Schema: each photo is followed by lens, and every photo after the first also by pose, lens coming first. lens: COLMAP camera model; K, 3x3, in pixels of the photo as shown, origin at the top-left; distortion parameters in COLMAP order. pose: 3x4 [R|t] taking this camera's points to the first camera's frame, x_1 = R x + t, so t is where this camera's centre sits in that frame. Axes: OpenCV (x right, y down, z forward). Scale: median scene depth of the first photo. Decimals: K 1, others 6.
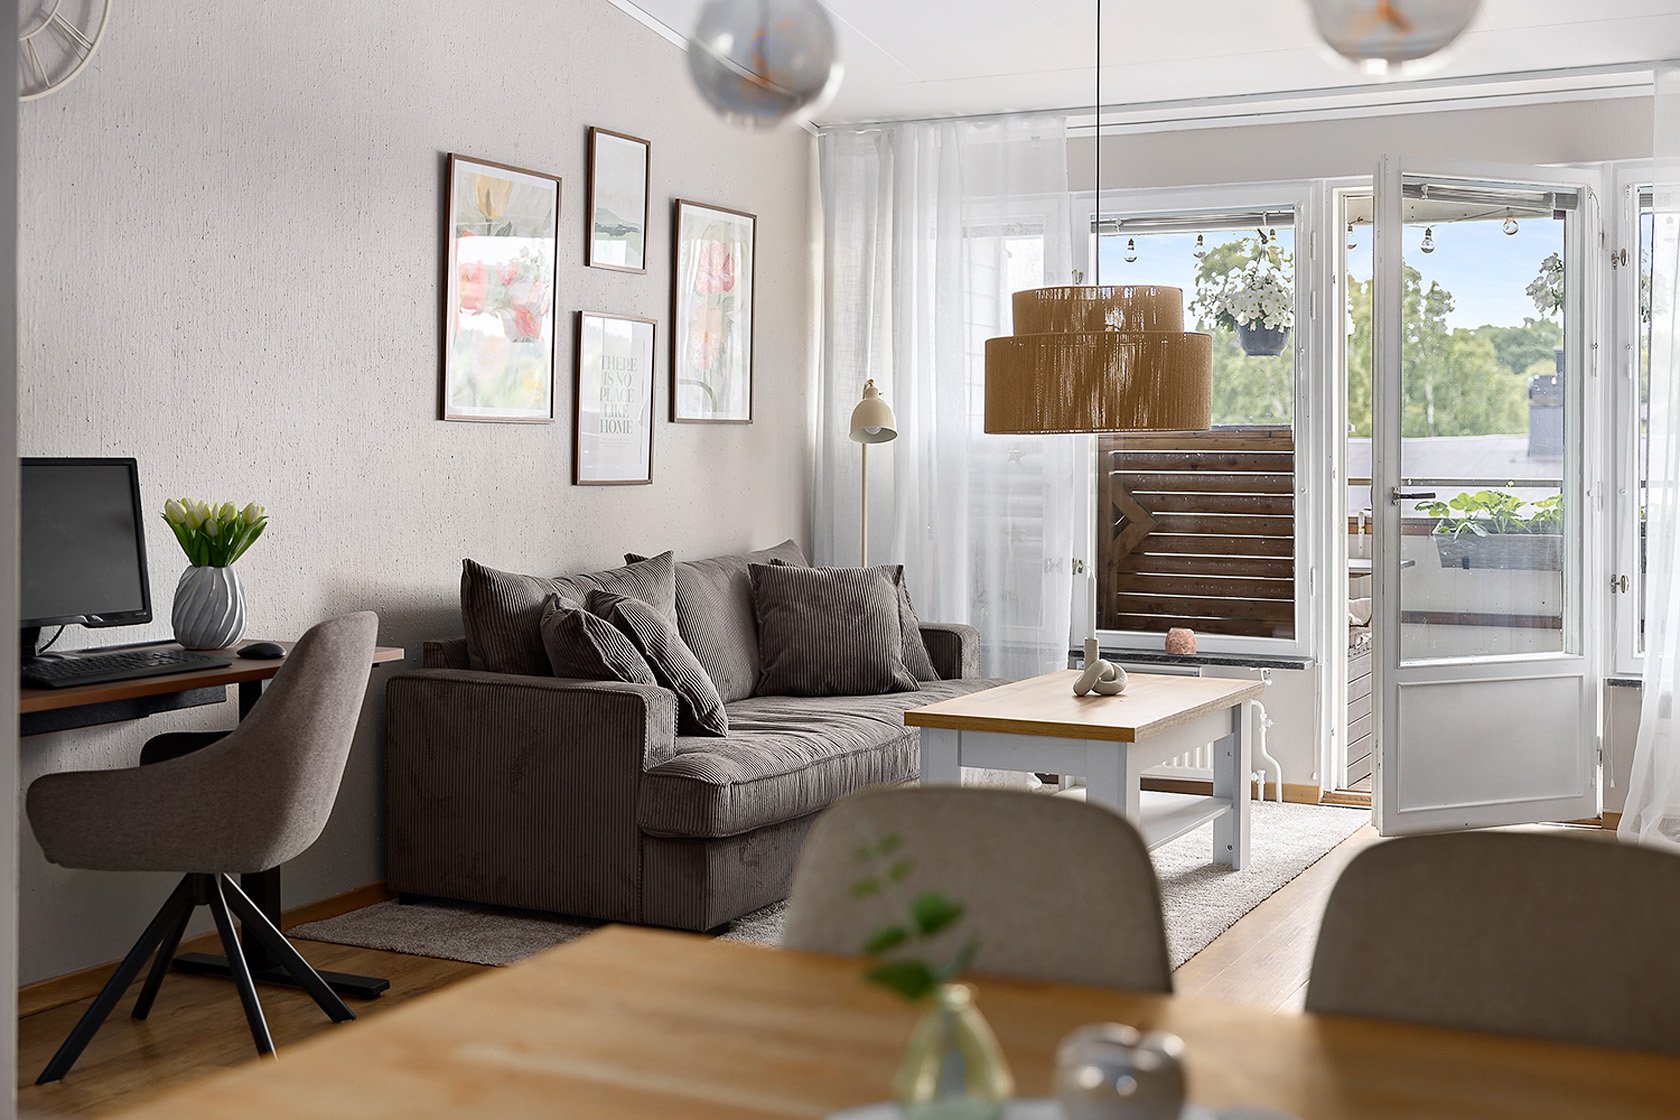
lens RADIAL K [[2157.8, 0, 741.7], [0, 2157.8, 499.6], [0, 0, 1]] dist [0.017782, 0.029472]
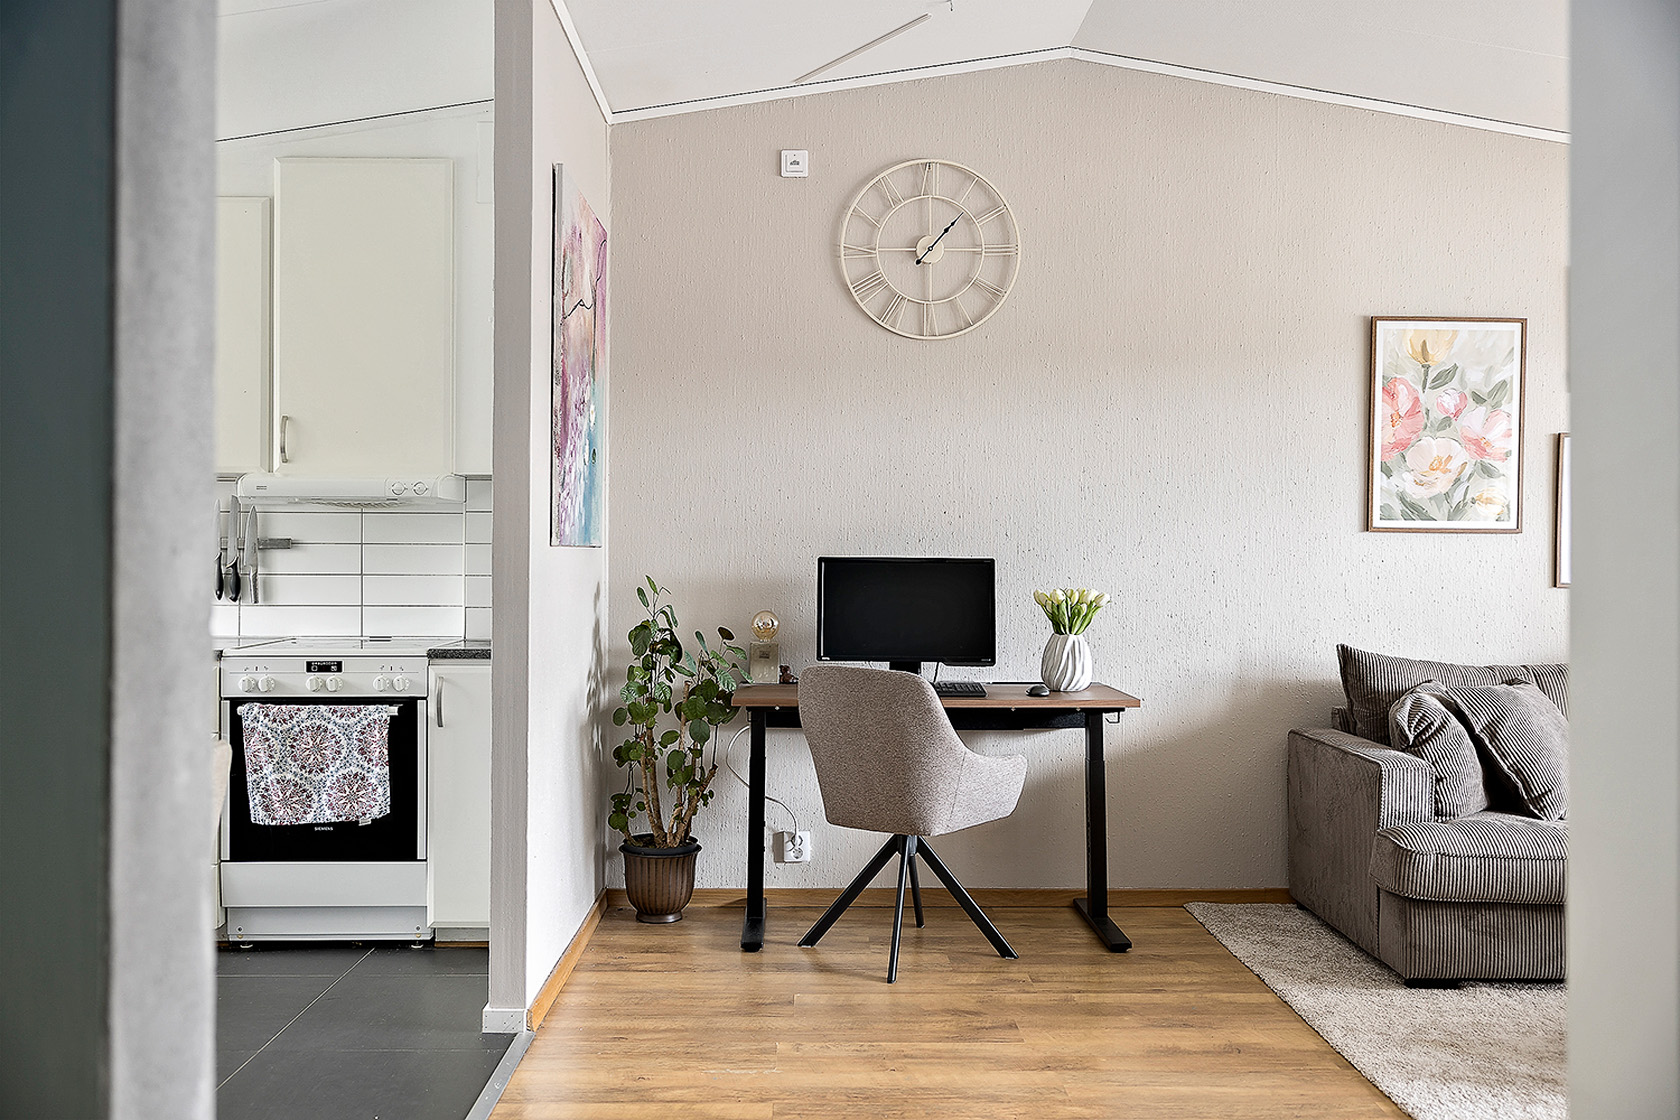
lens RADIAL K [[1440.4, 0, 840.0], [0, 1440.4, 560.0], [0, 0, 1]] dist [0.004090, 0.002520]
pose [[0.482685, 0.001245, -0.875793, 0.449610], [-0.021440, 0.999716, -0.010395, -0.004807], [0.875531, 0.023794, 0.482575, 0.333697]]
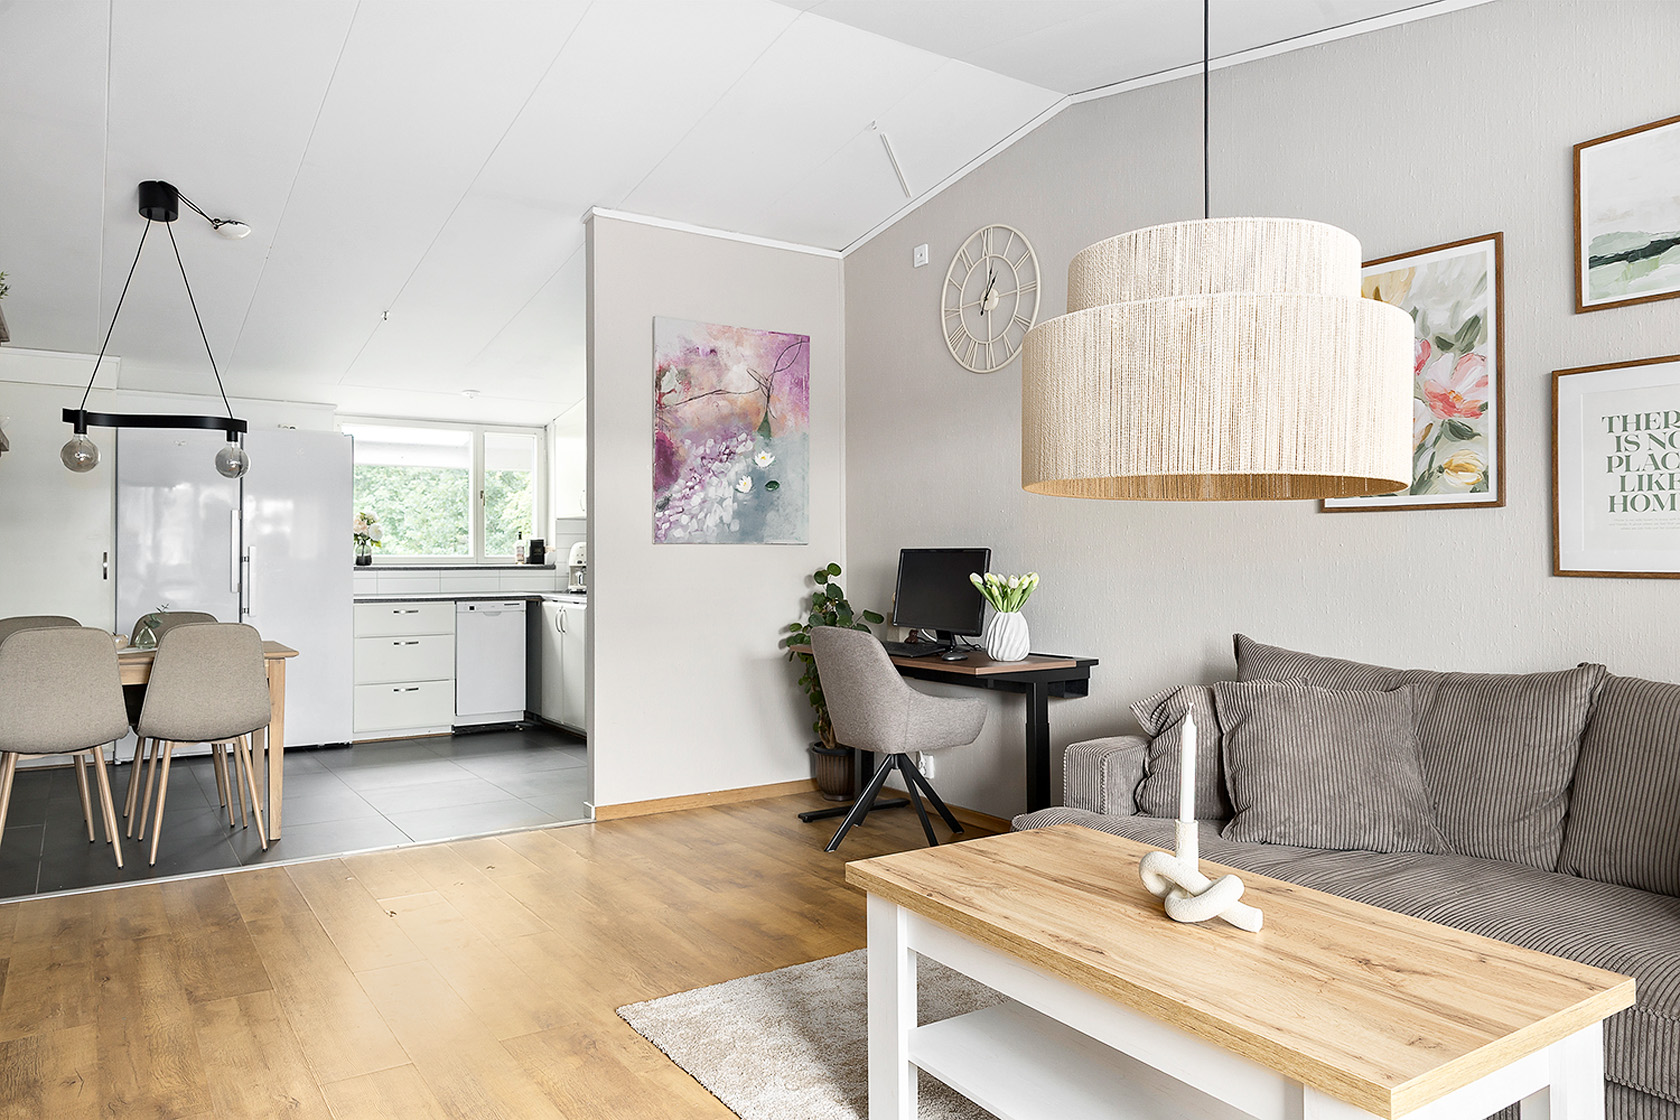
lens RADIAL K [[1127.8, 0, 840.0], [0, 1127.8, 560.0], [0, 0, 1]] dist [0.007625, 0.001950]
pose [[-0.478645, -0.000400, -0.878009, 0.503717], [-0.016274, 0.999832, 0.008417, -0.012645], [0.877858, 0.018318, -0.478571, 1.069465]]
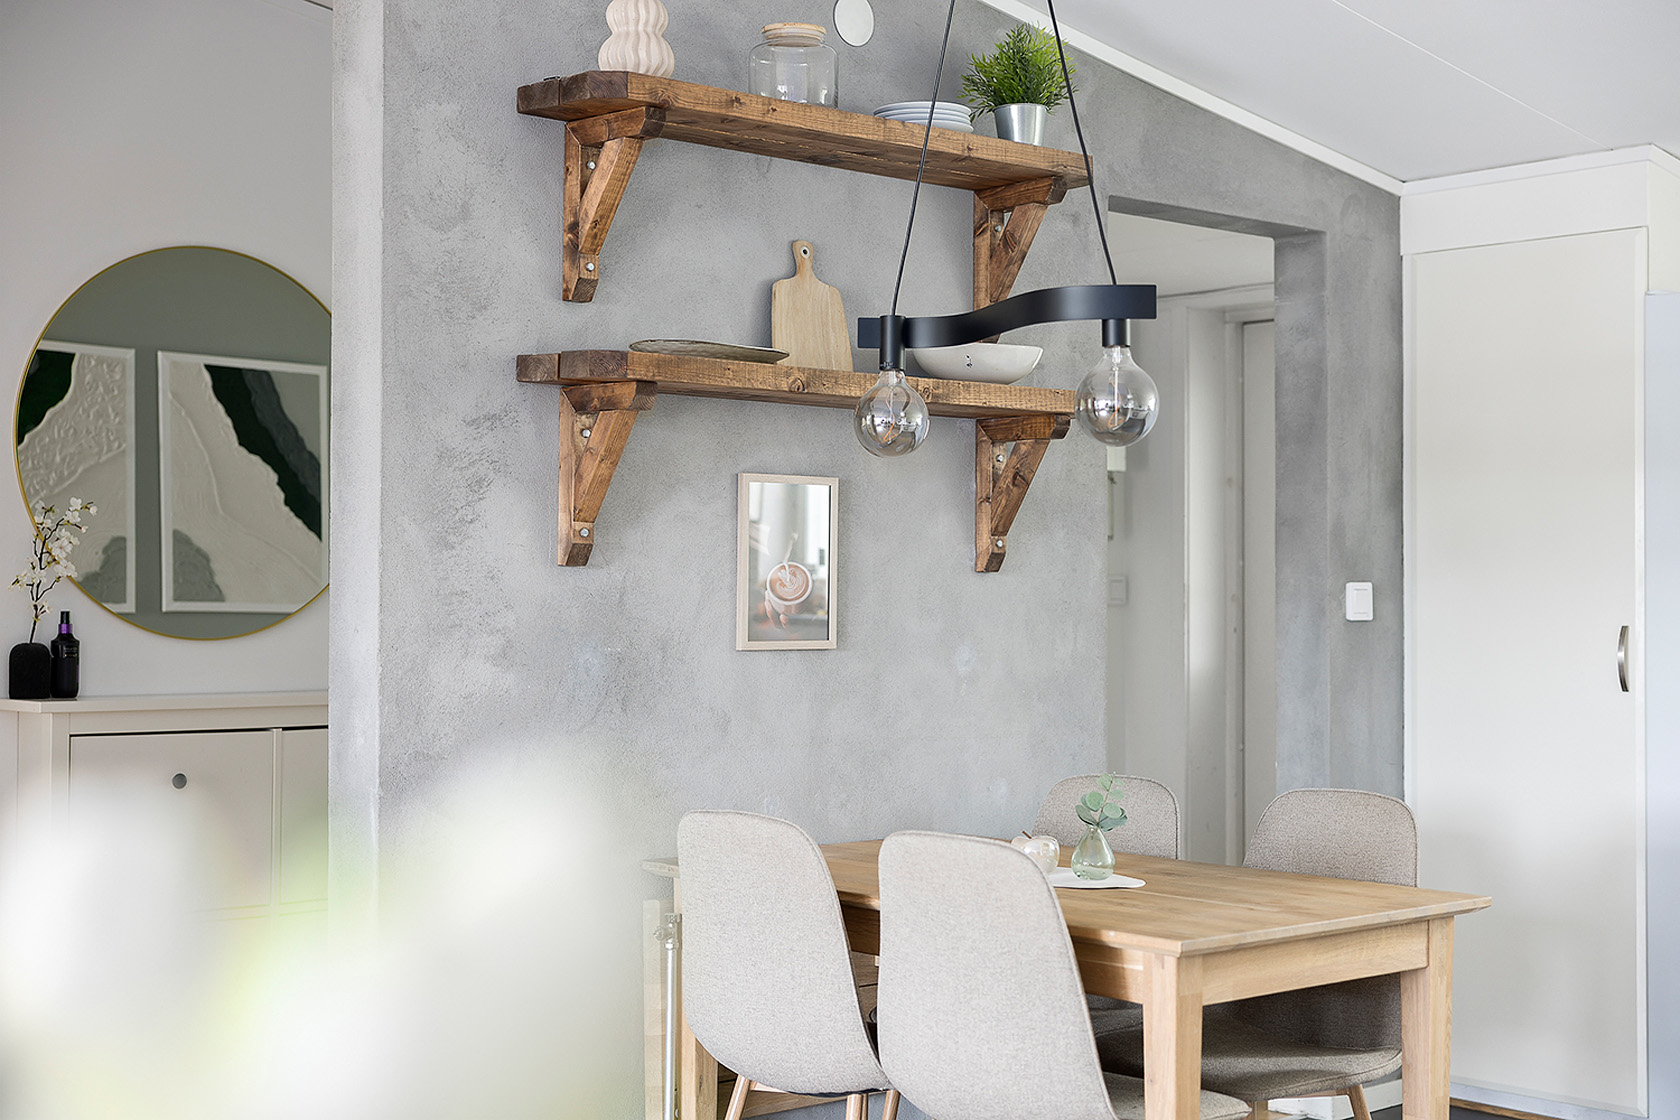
lens RADIAL K [[2350.2, 0, 840.0], [0, 2350.2, 560.0], [0, 0, 1]] dist [0.009983, 0.015005]
pose [[-0.936003, 0.001908, 0.351988, -0.102844], [0.003126, 0.999991, 0.002893, -0.027756], [-0.351979, 0.003808, -0.936000, 0.919474]]
